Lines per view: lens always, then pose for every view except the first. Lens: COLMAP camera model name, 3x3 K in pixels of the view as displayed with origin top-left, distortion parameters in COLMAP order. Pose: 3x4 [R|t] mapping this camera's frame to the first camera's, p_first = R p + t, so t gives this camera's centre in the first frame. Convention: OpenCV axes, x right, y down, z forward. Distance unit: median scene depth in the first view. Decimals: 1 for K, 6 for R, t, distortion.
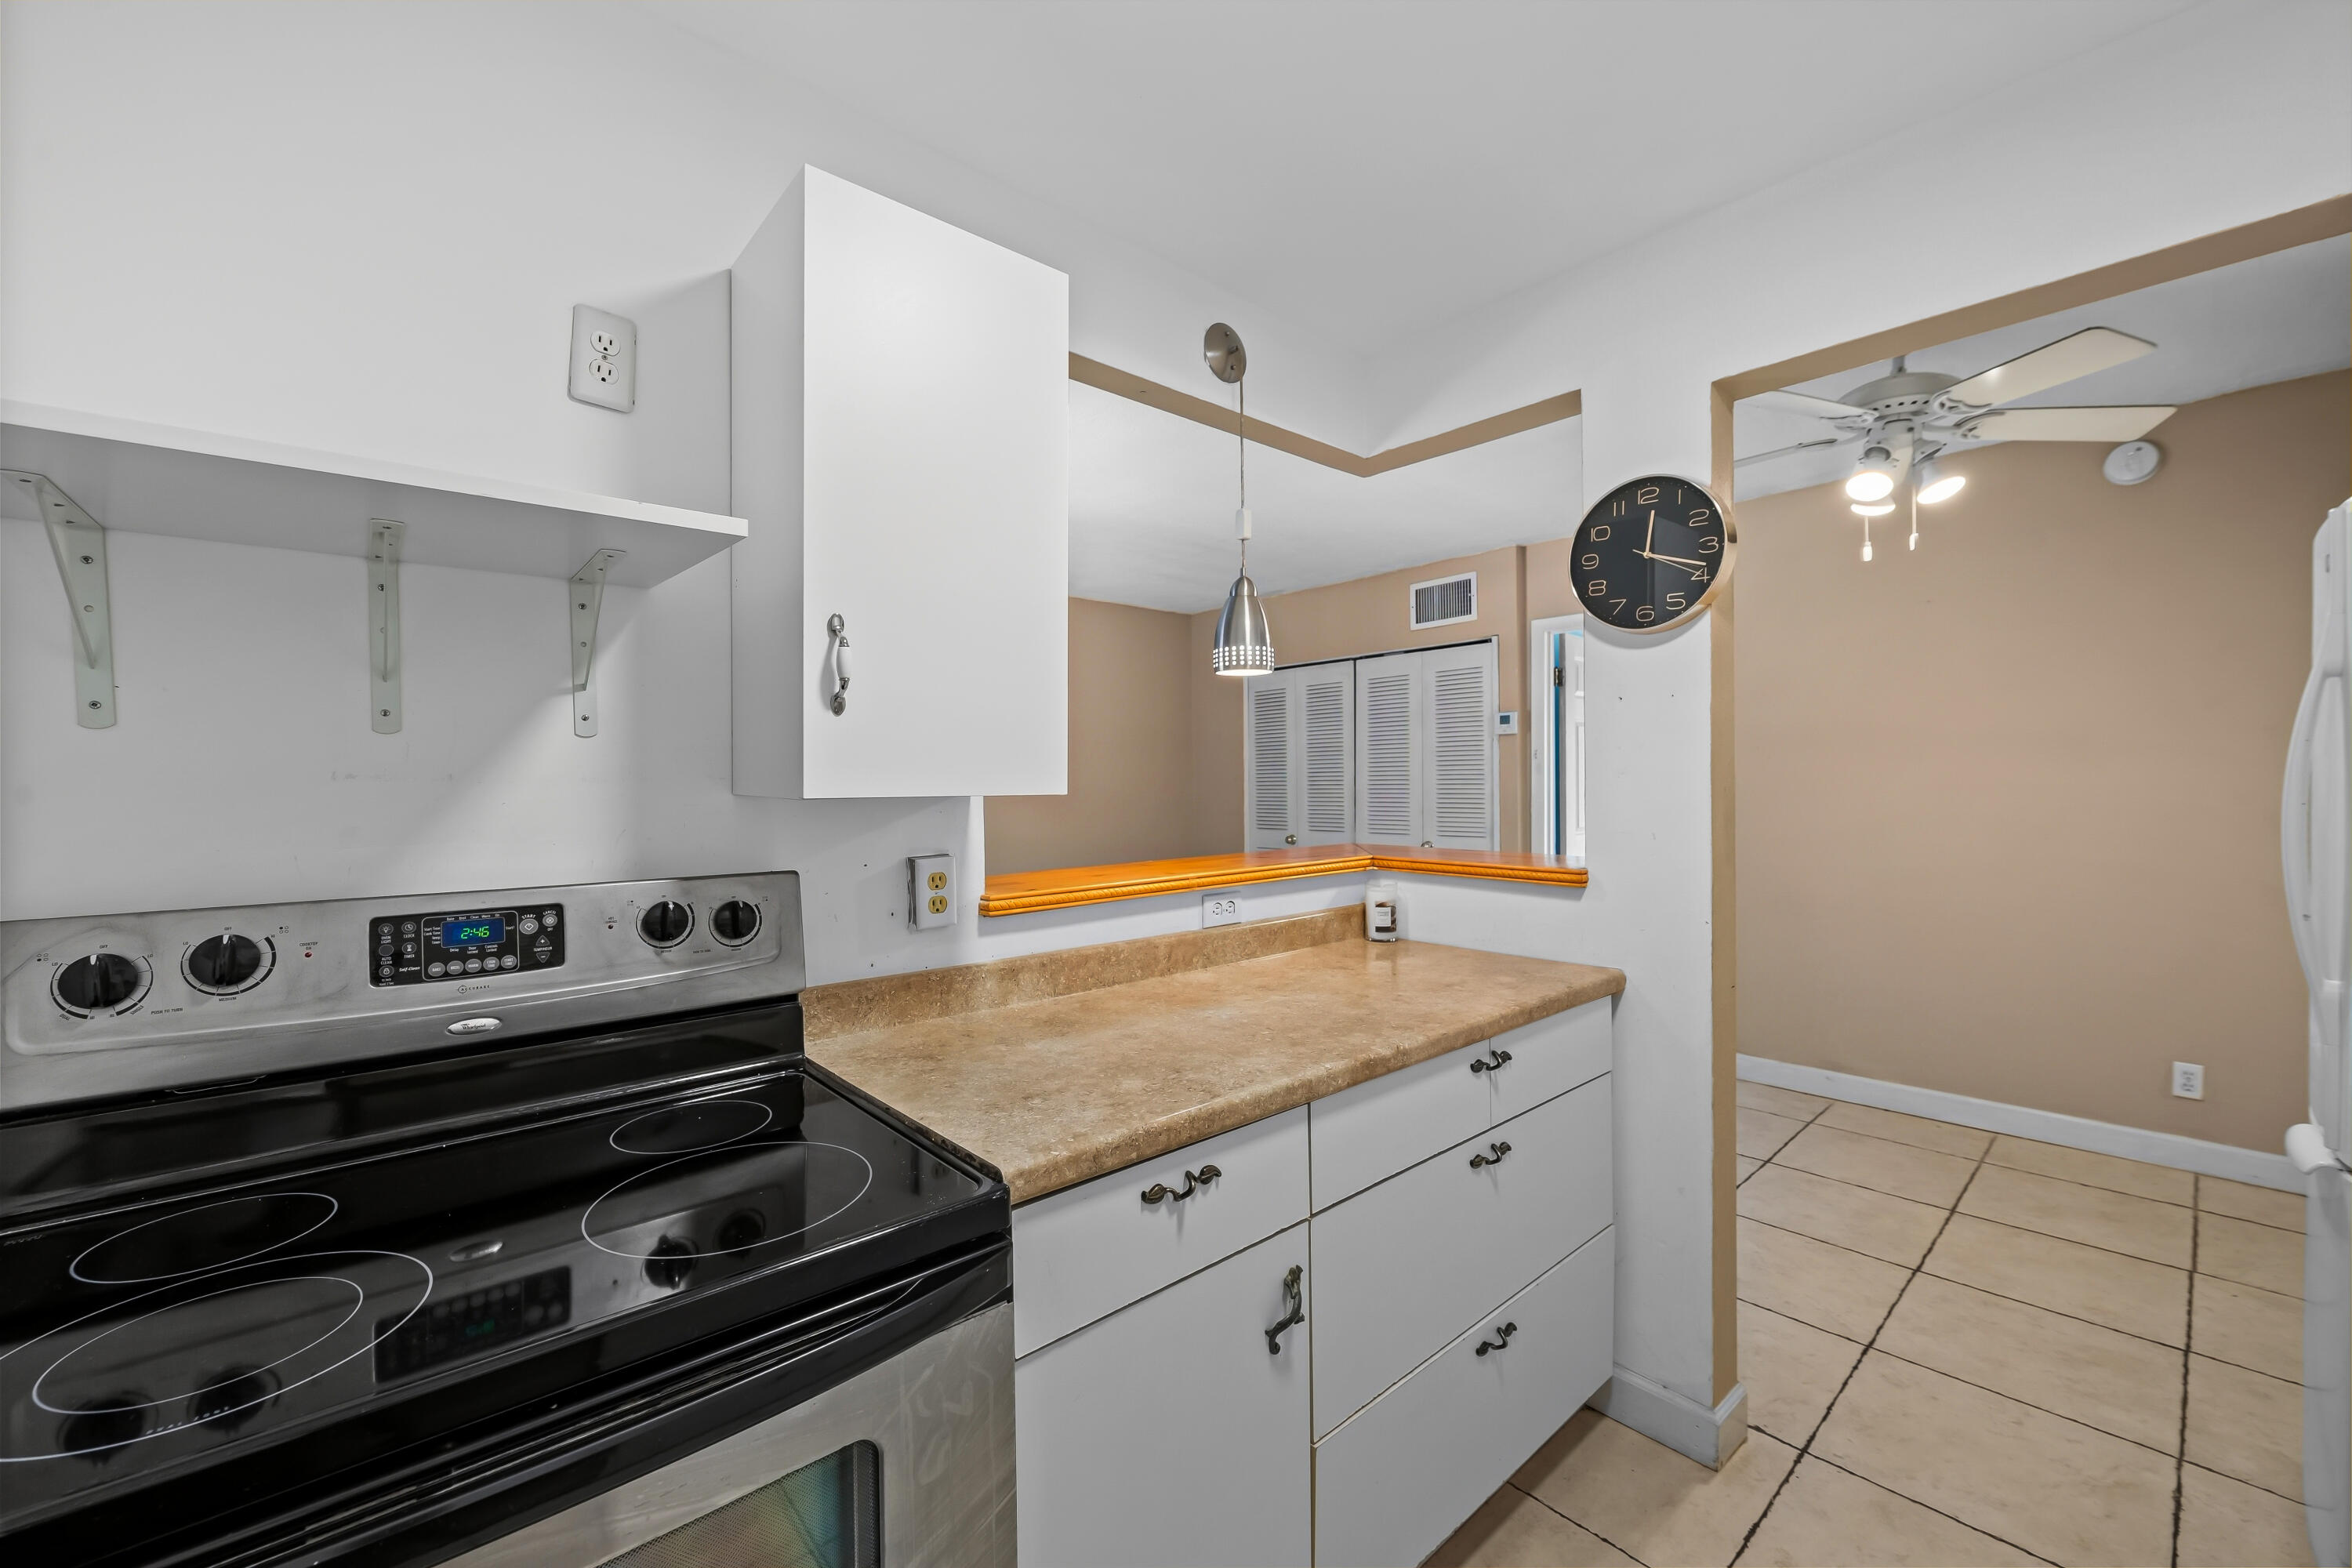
lens RADIAL K [[936.1, 0, 1189.0], [0, 936.1, 769.9], [0, 0, 1]] dist [-0.000118, -0.003143]
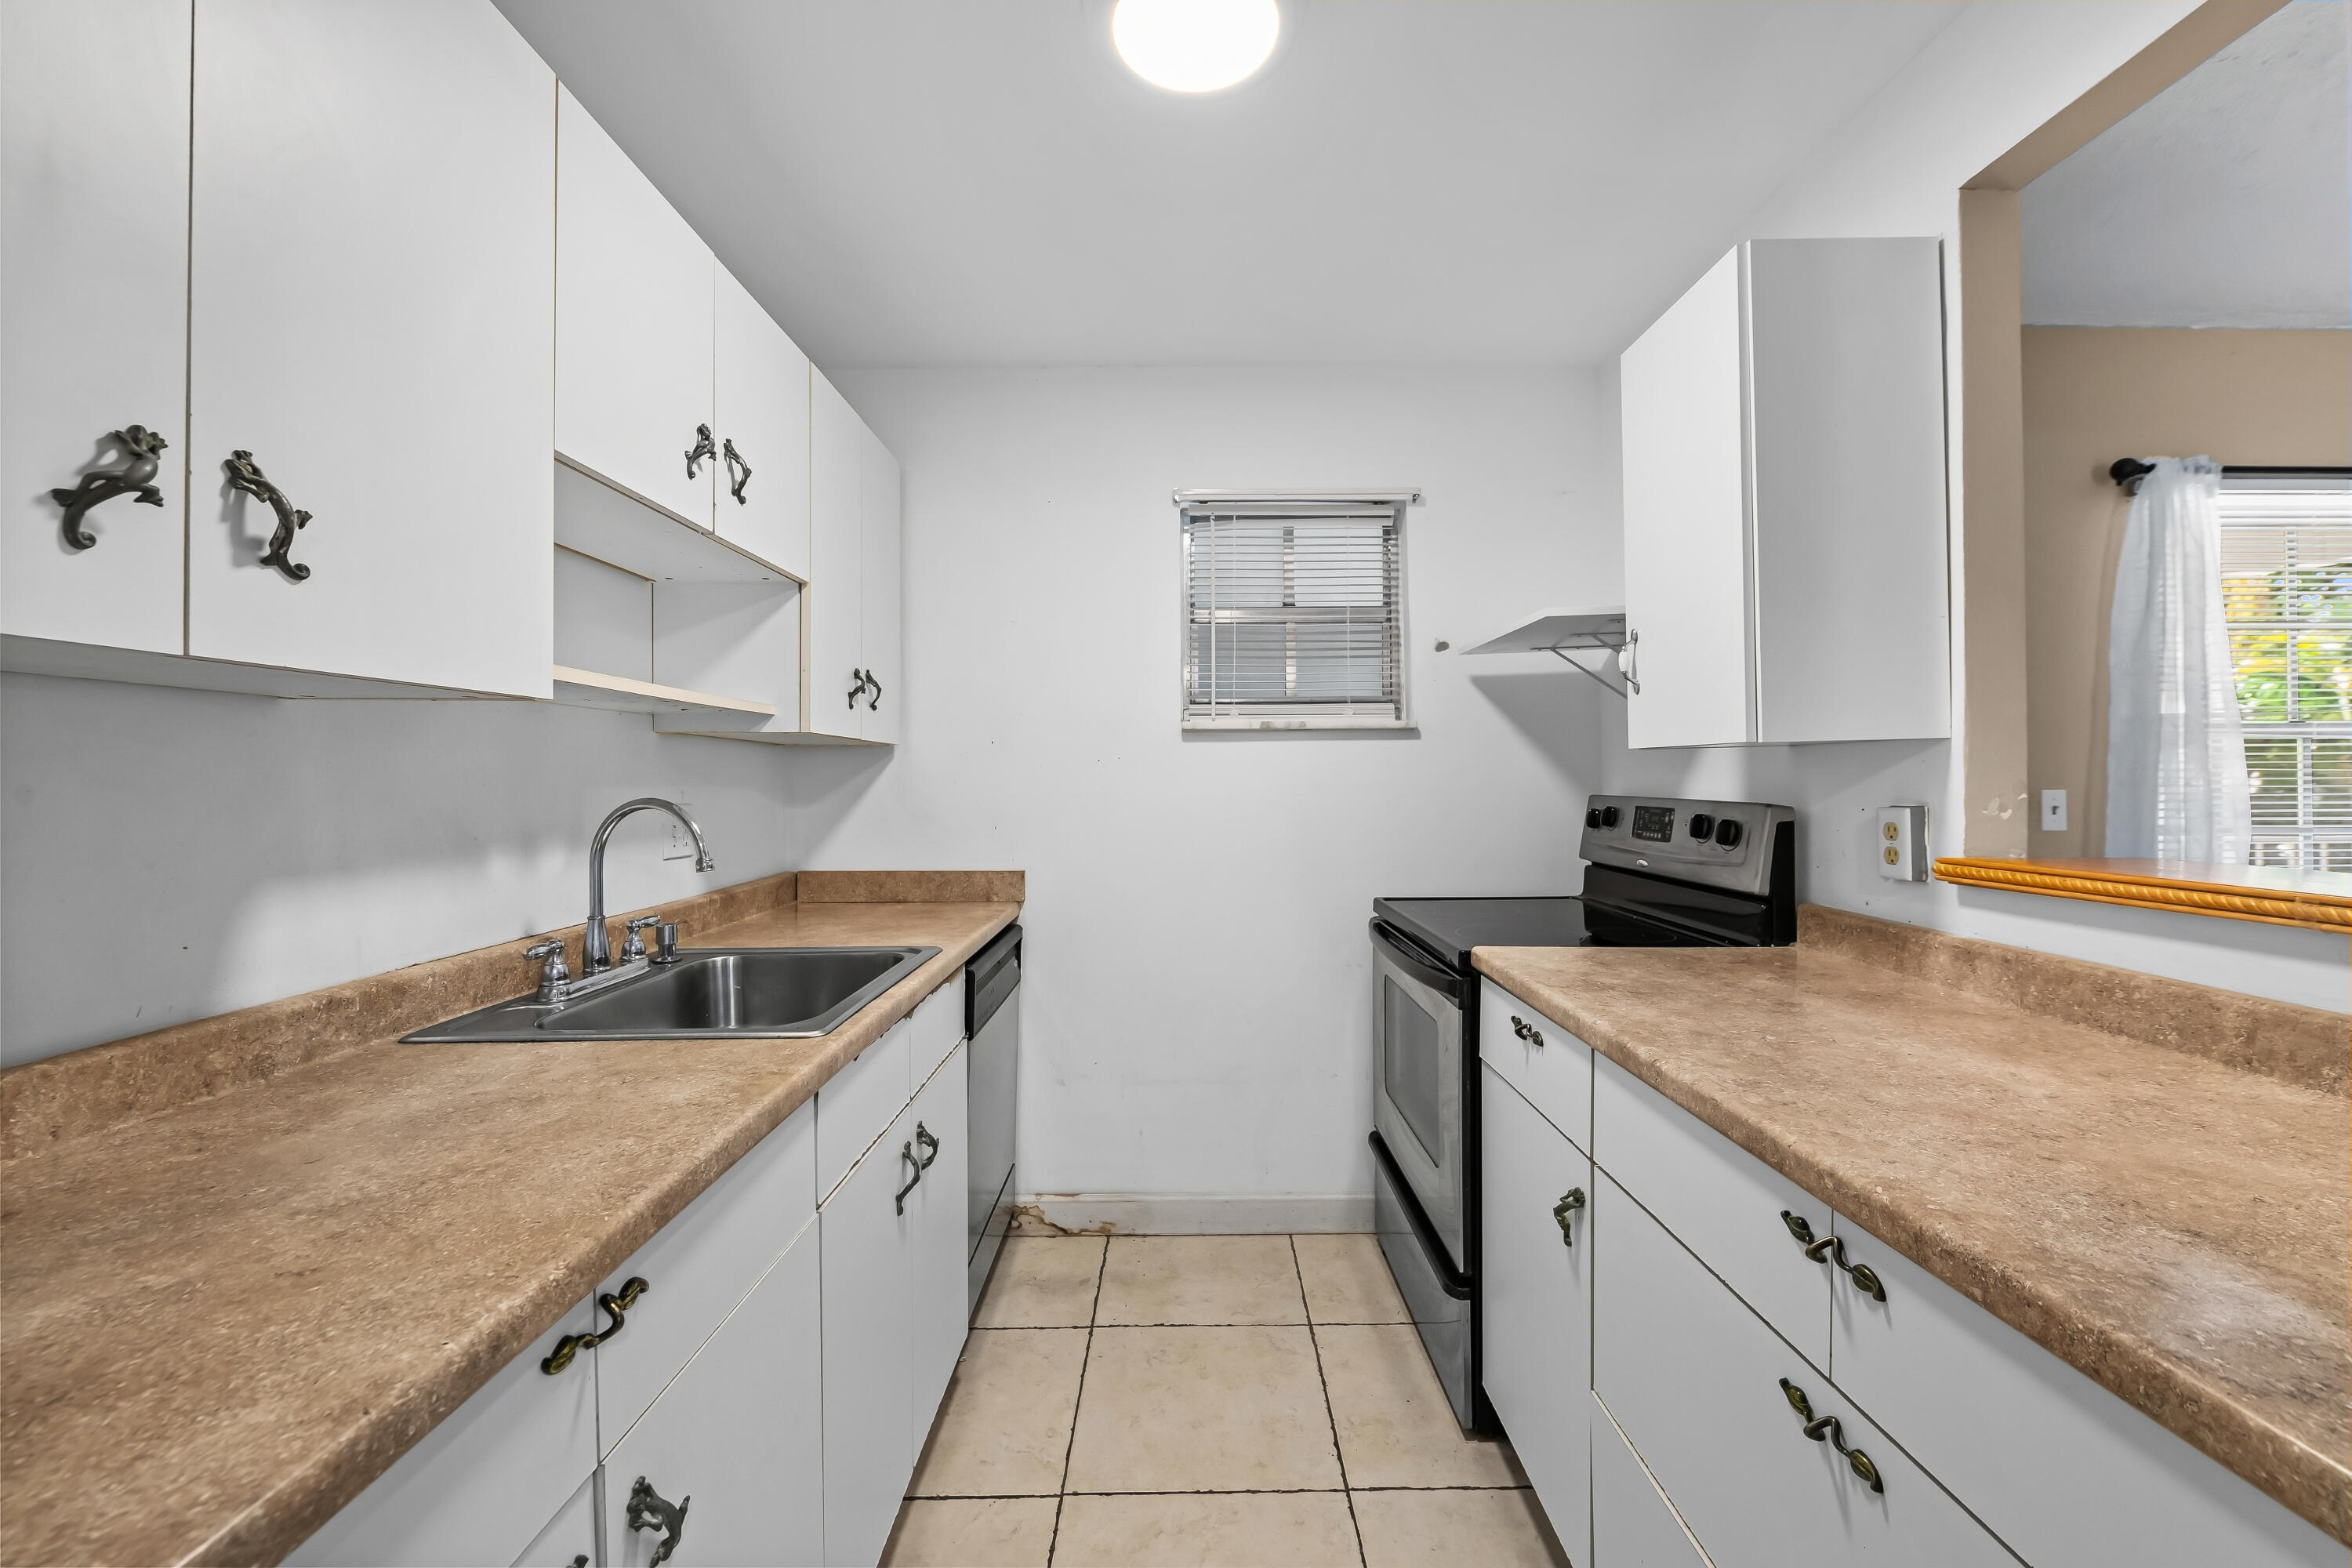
lens RADIAL K [[936.1, 0, 1187.2], [0, 936.1, 779.5], [0, 0, 1]] dist [-0.000118, -0.003143]
pose [[-0.665222, 0.014912, -0.746497, 0.910294], [0.020313, 0.999792, 0.001871, 0.045697], [0.746369, -0.013919, -0.665387, 1.057070]]
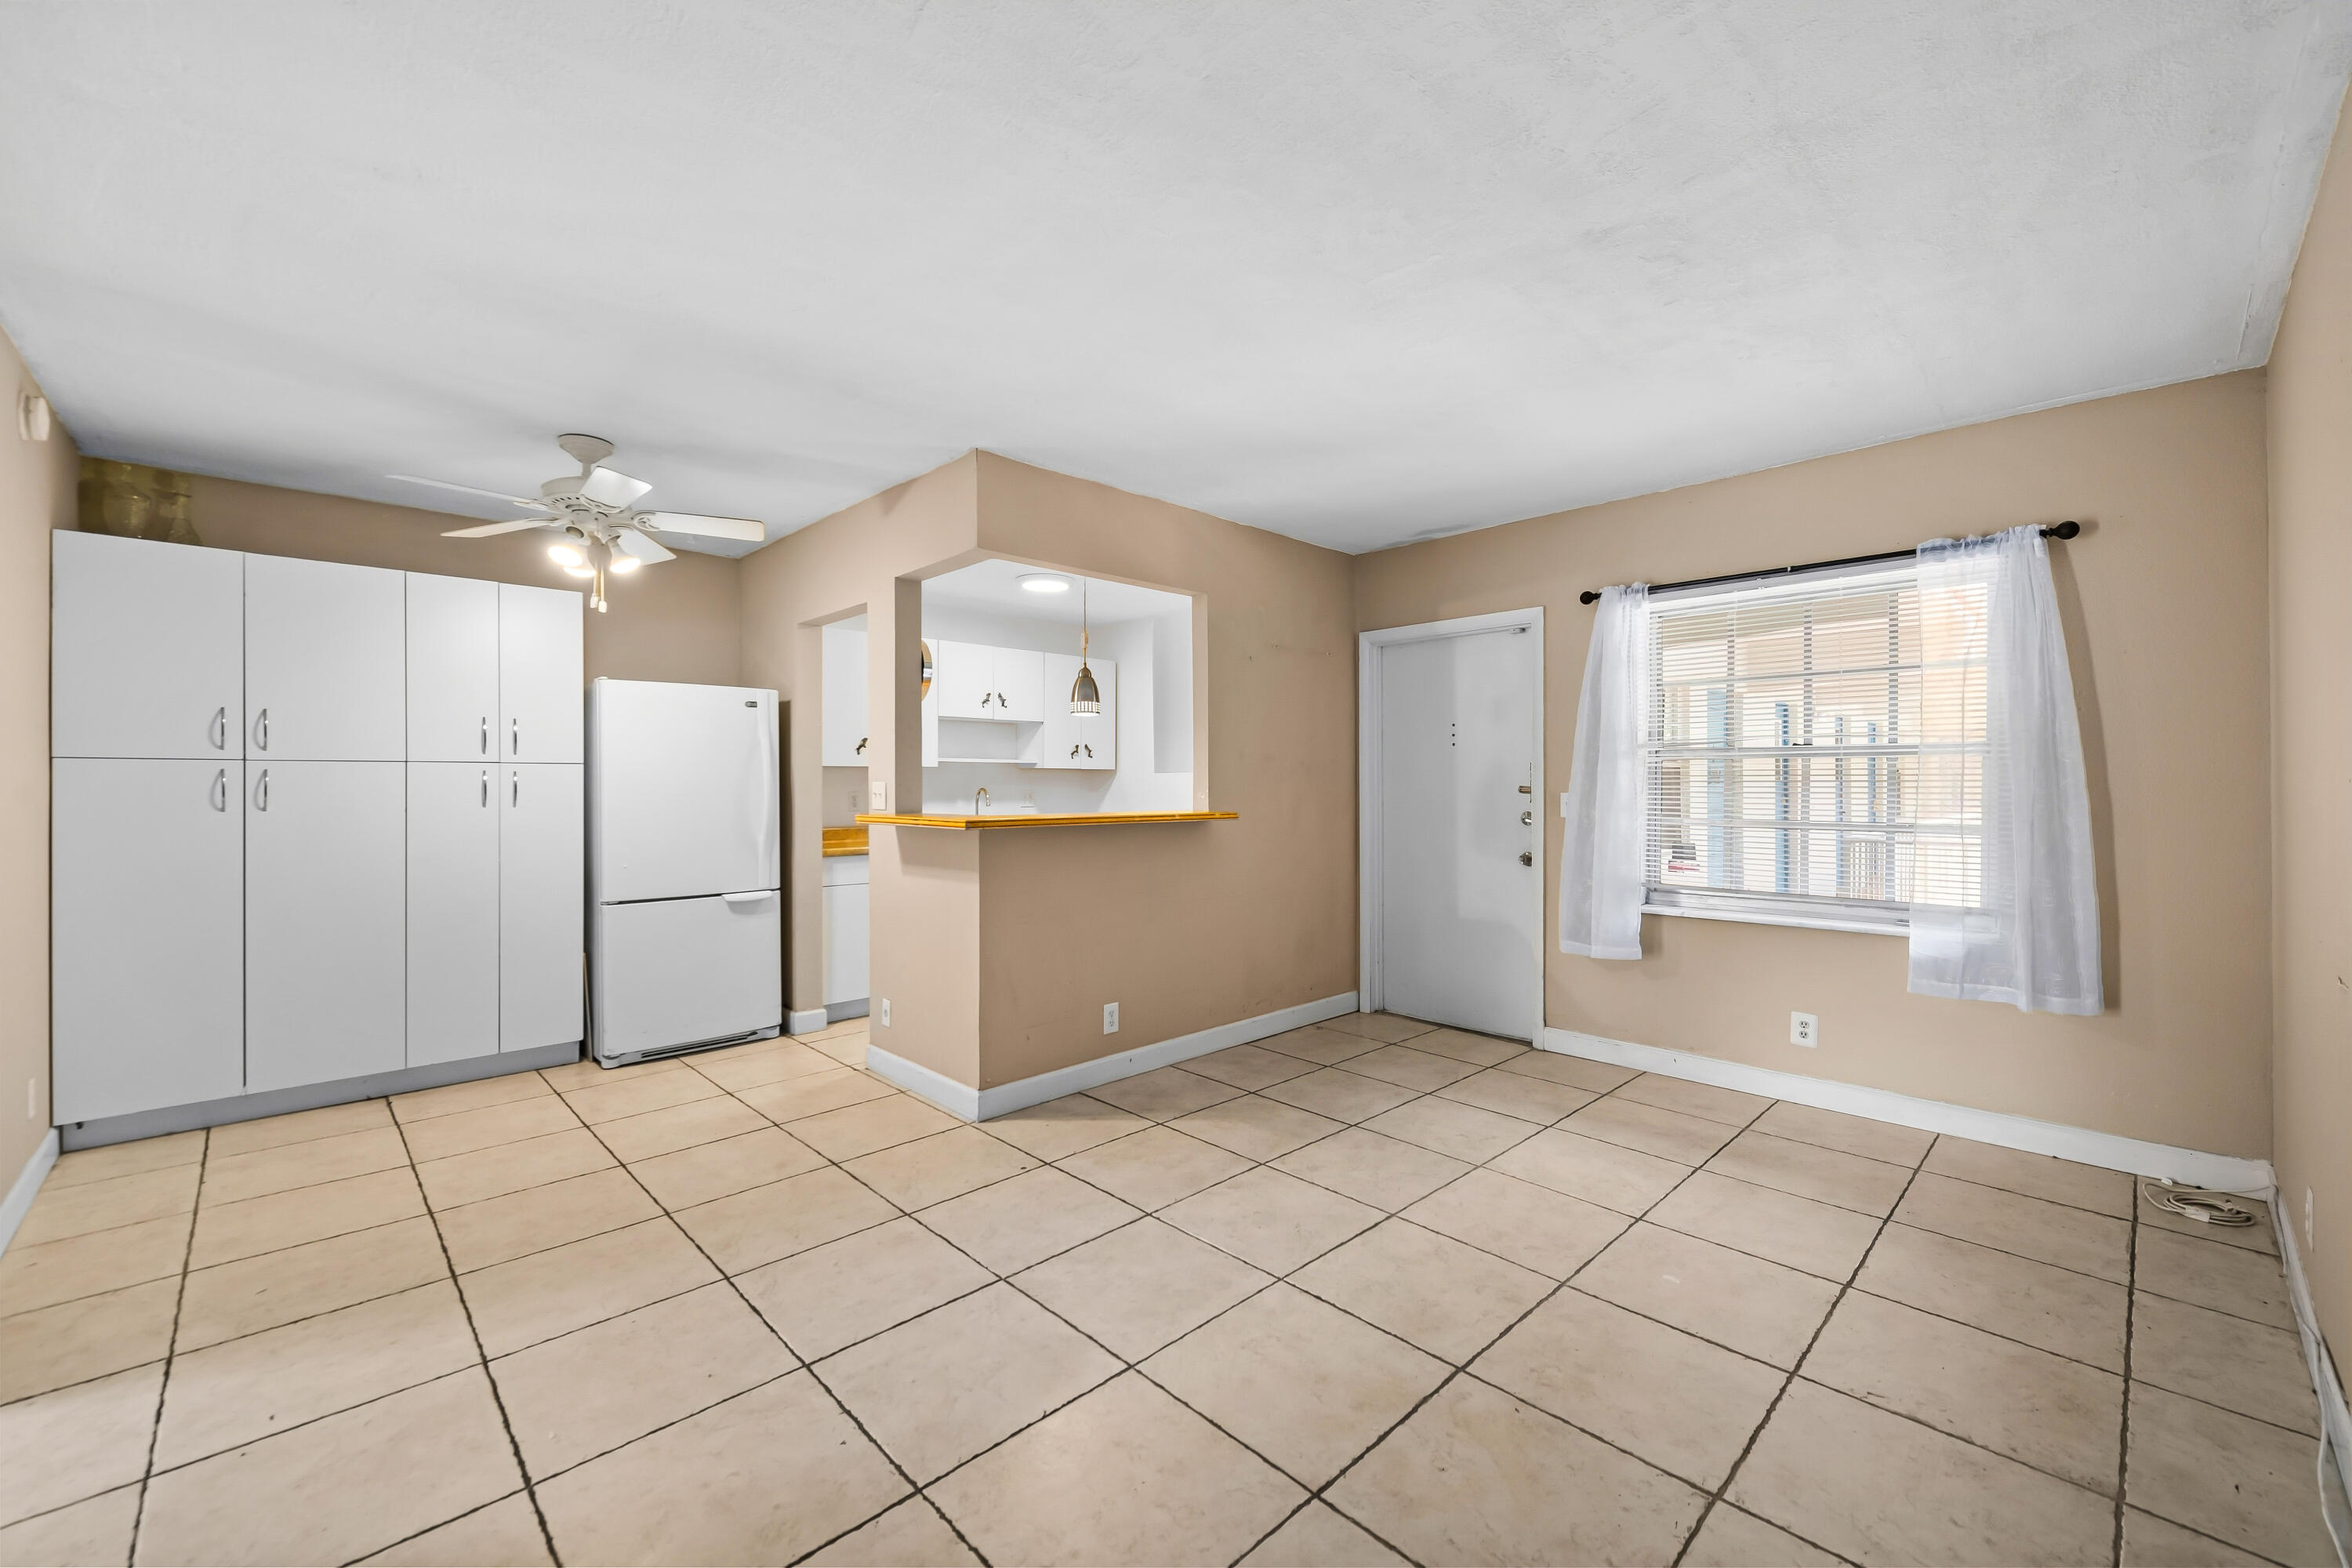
lens RADIAL K [[936.1, 0, 1189.0], [0, 936.1, 783.2], [0, 0, 1]] dist [-0.000118, -0.003143]
pose [[-0.998909, 0.014744, -0.044318, -0.077946], [0.015179, 0.999840, -0.009491, 0.084419], [0.044171, -0.010154, -0.998972, 3.744333]]
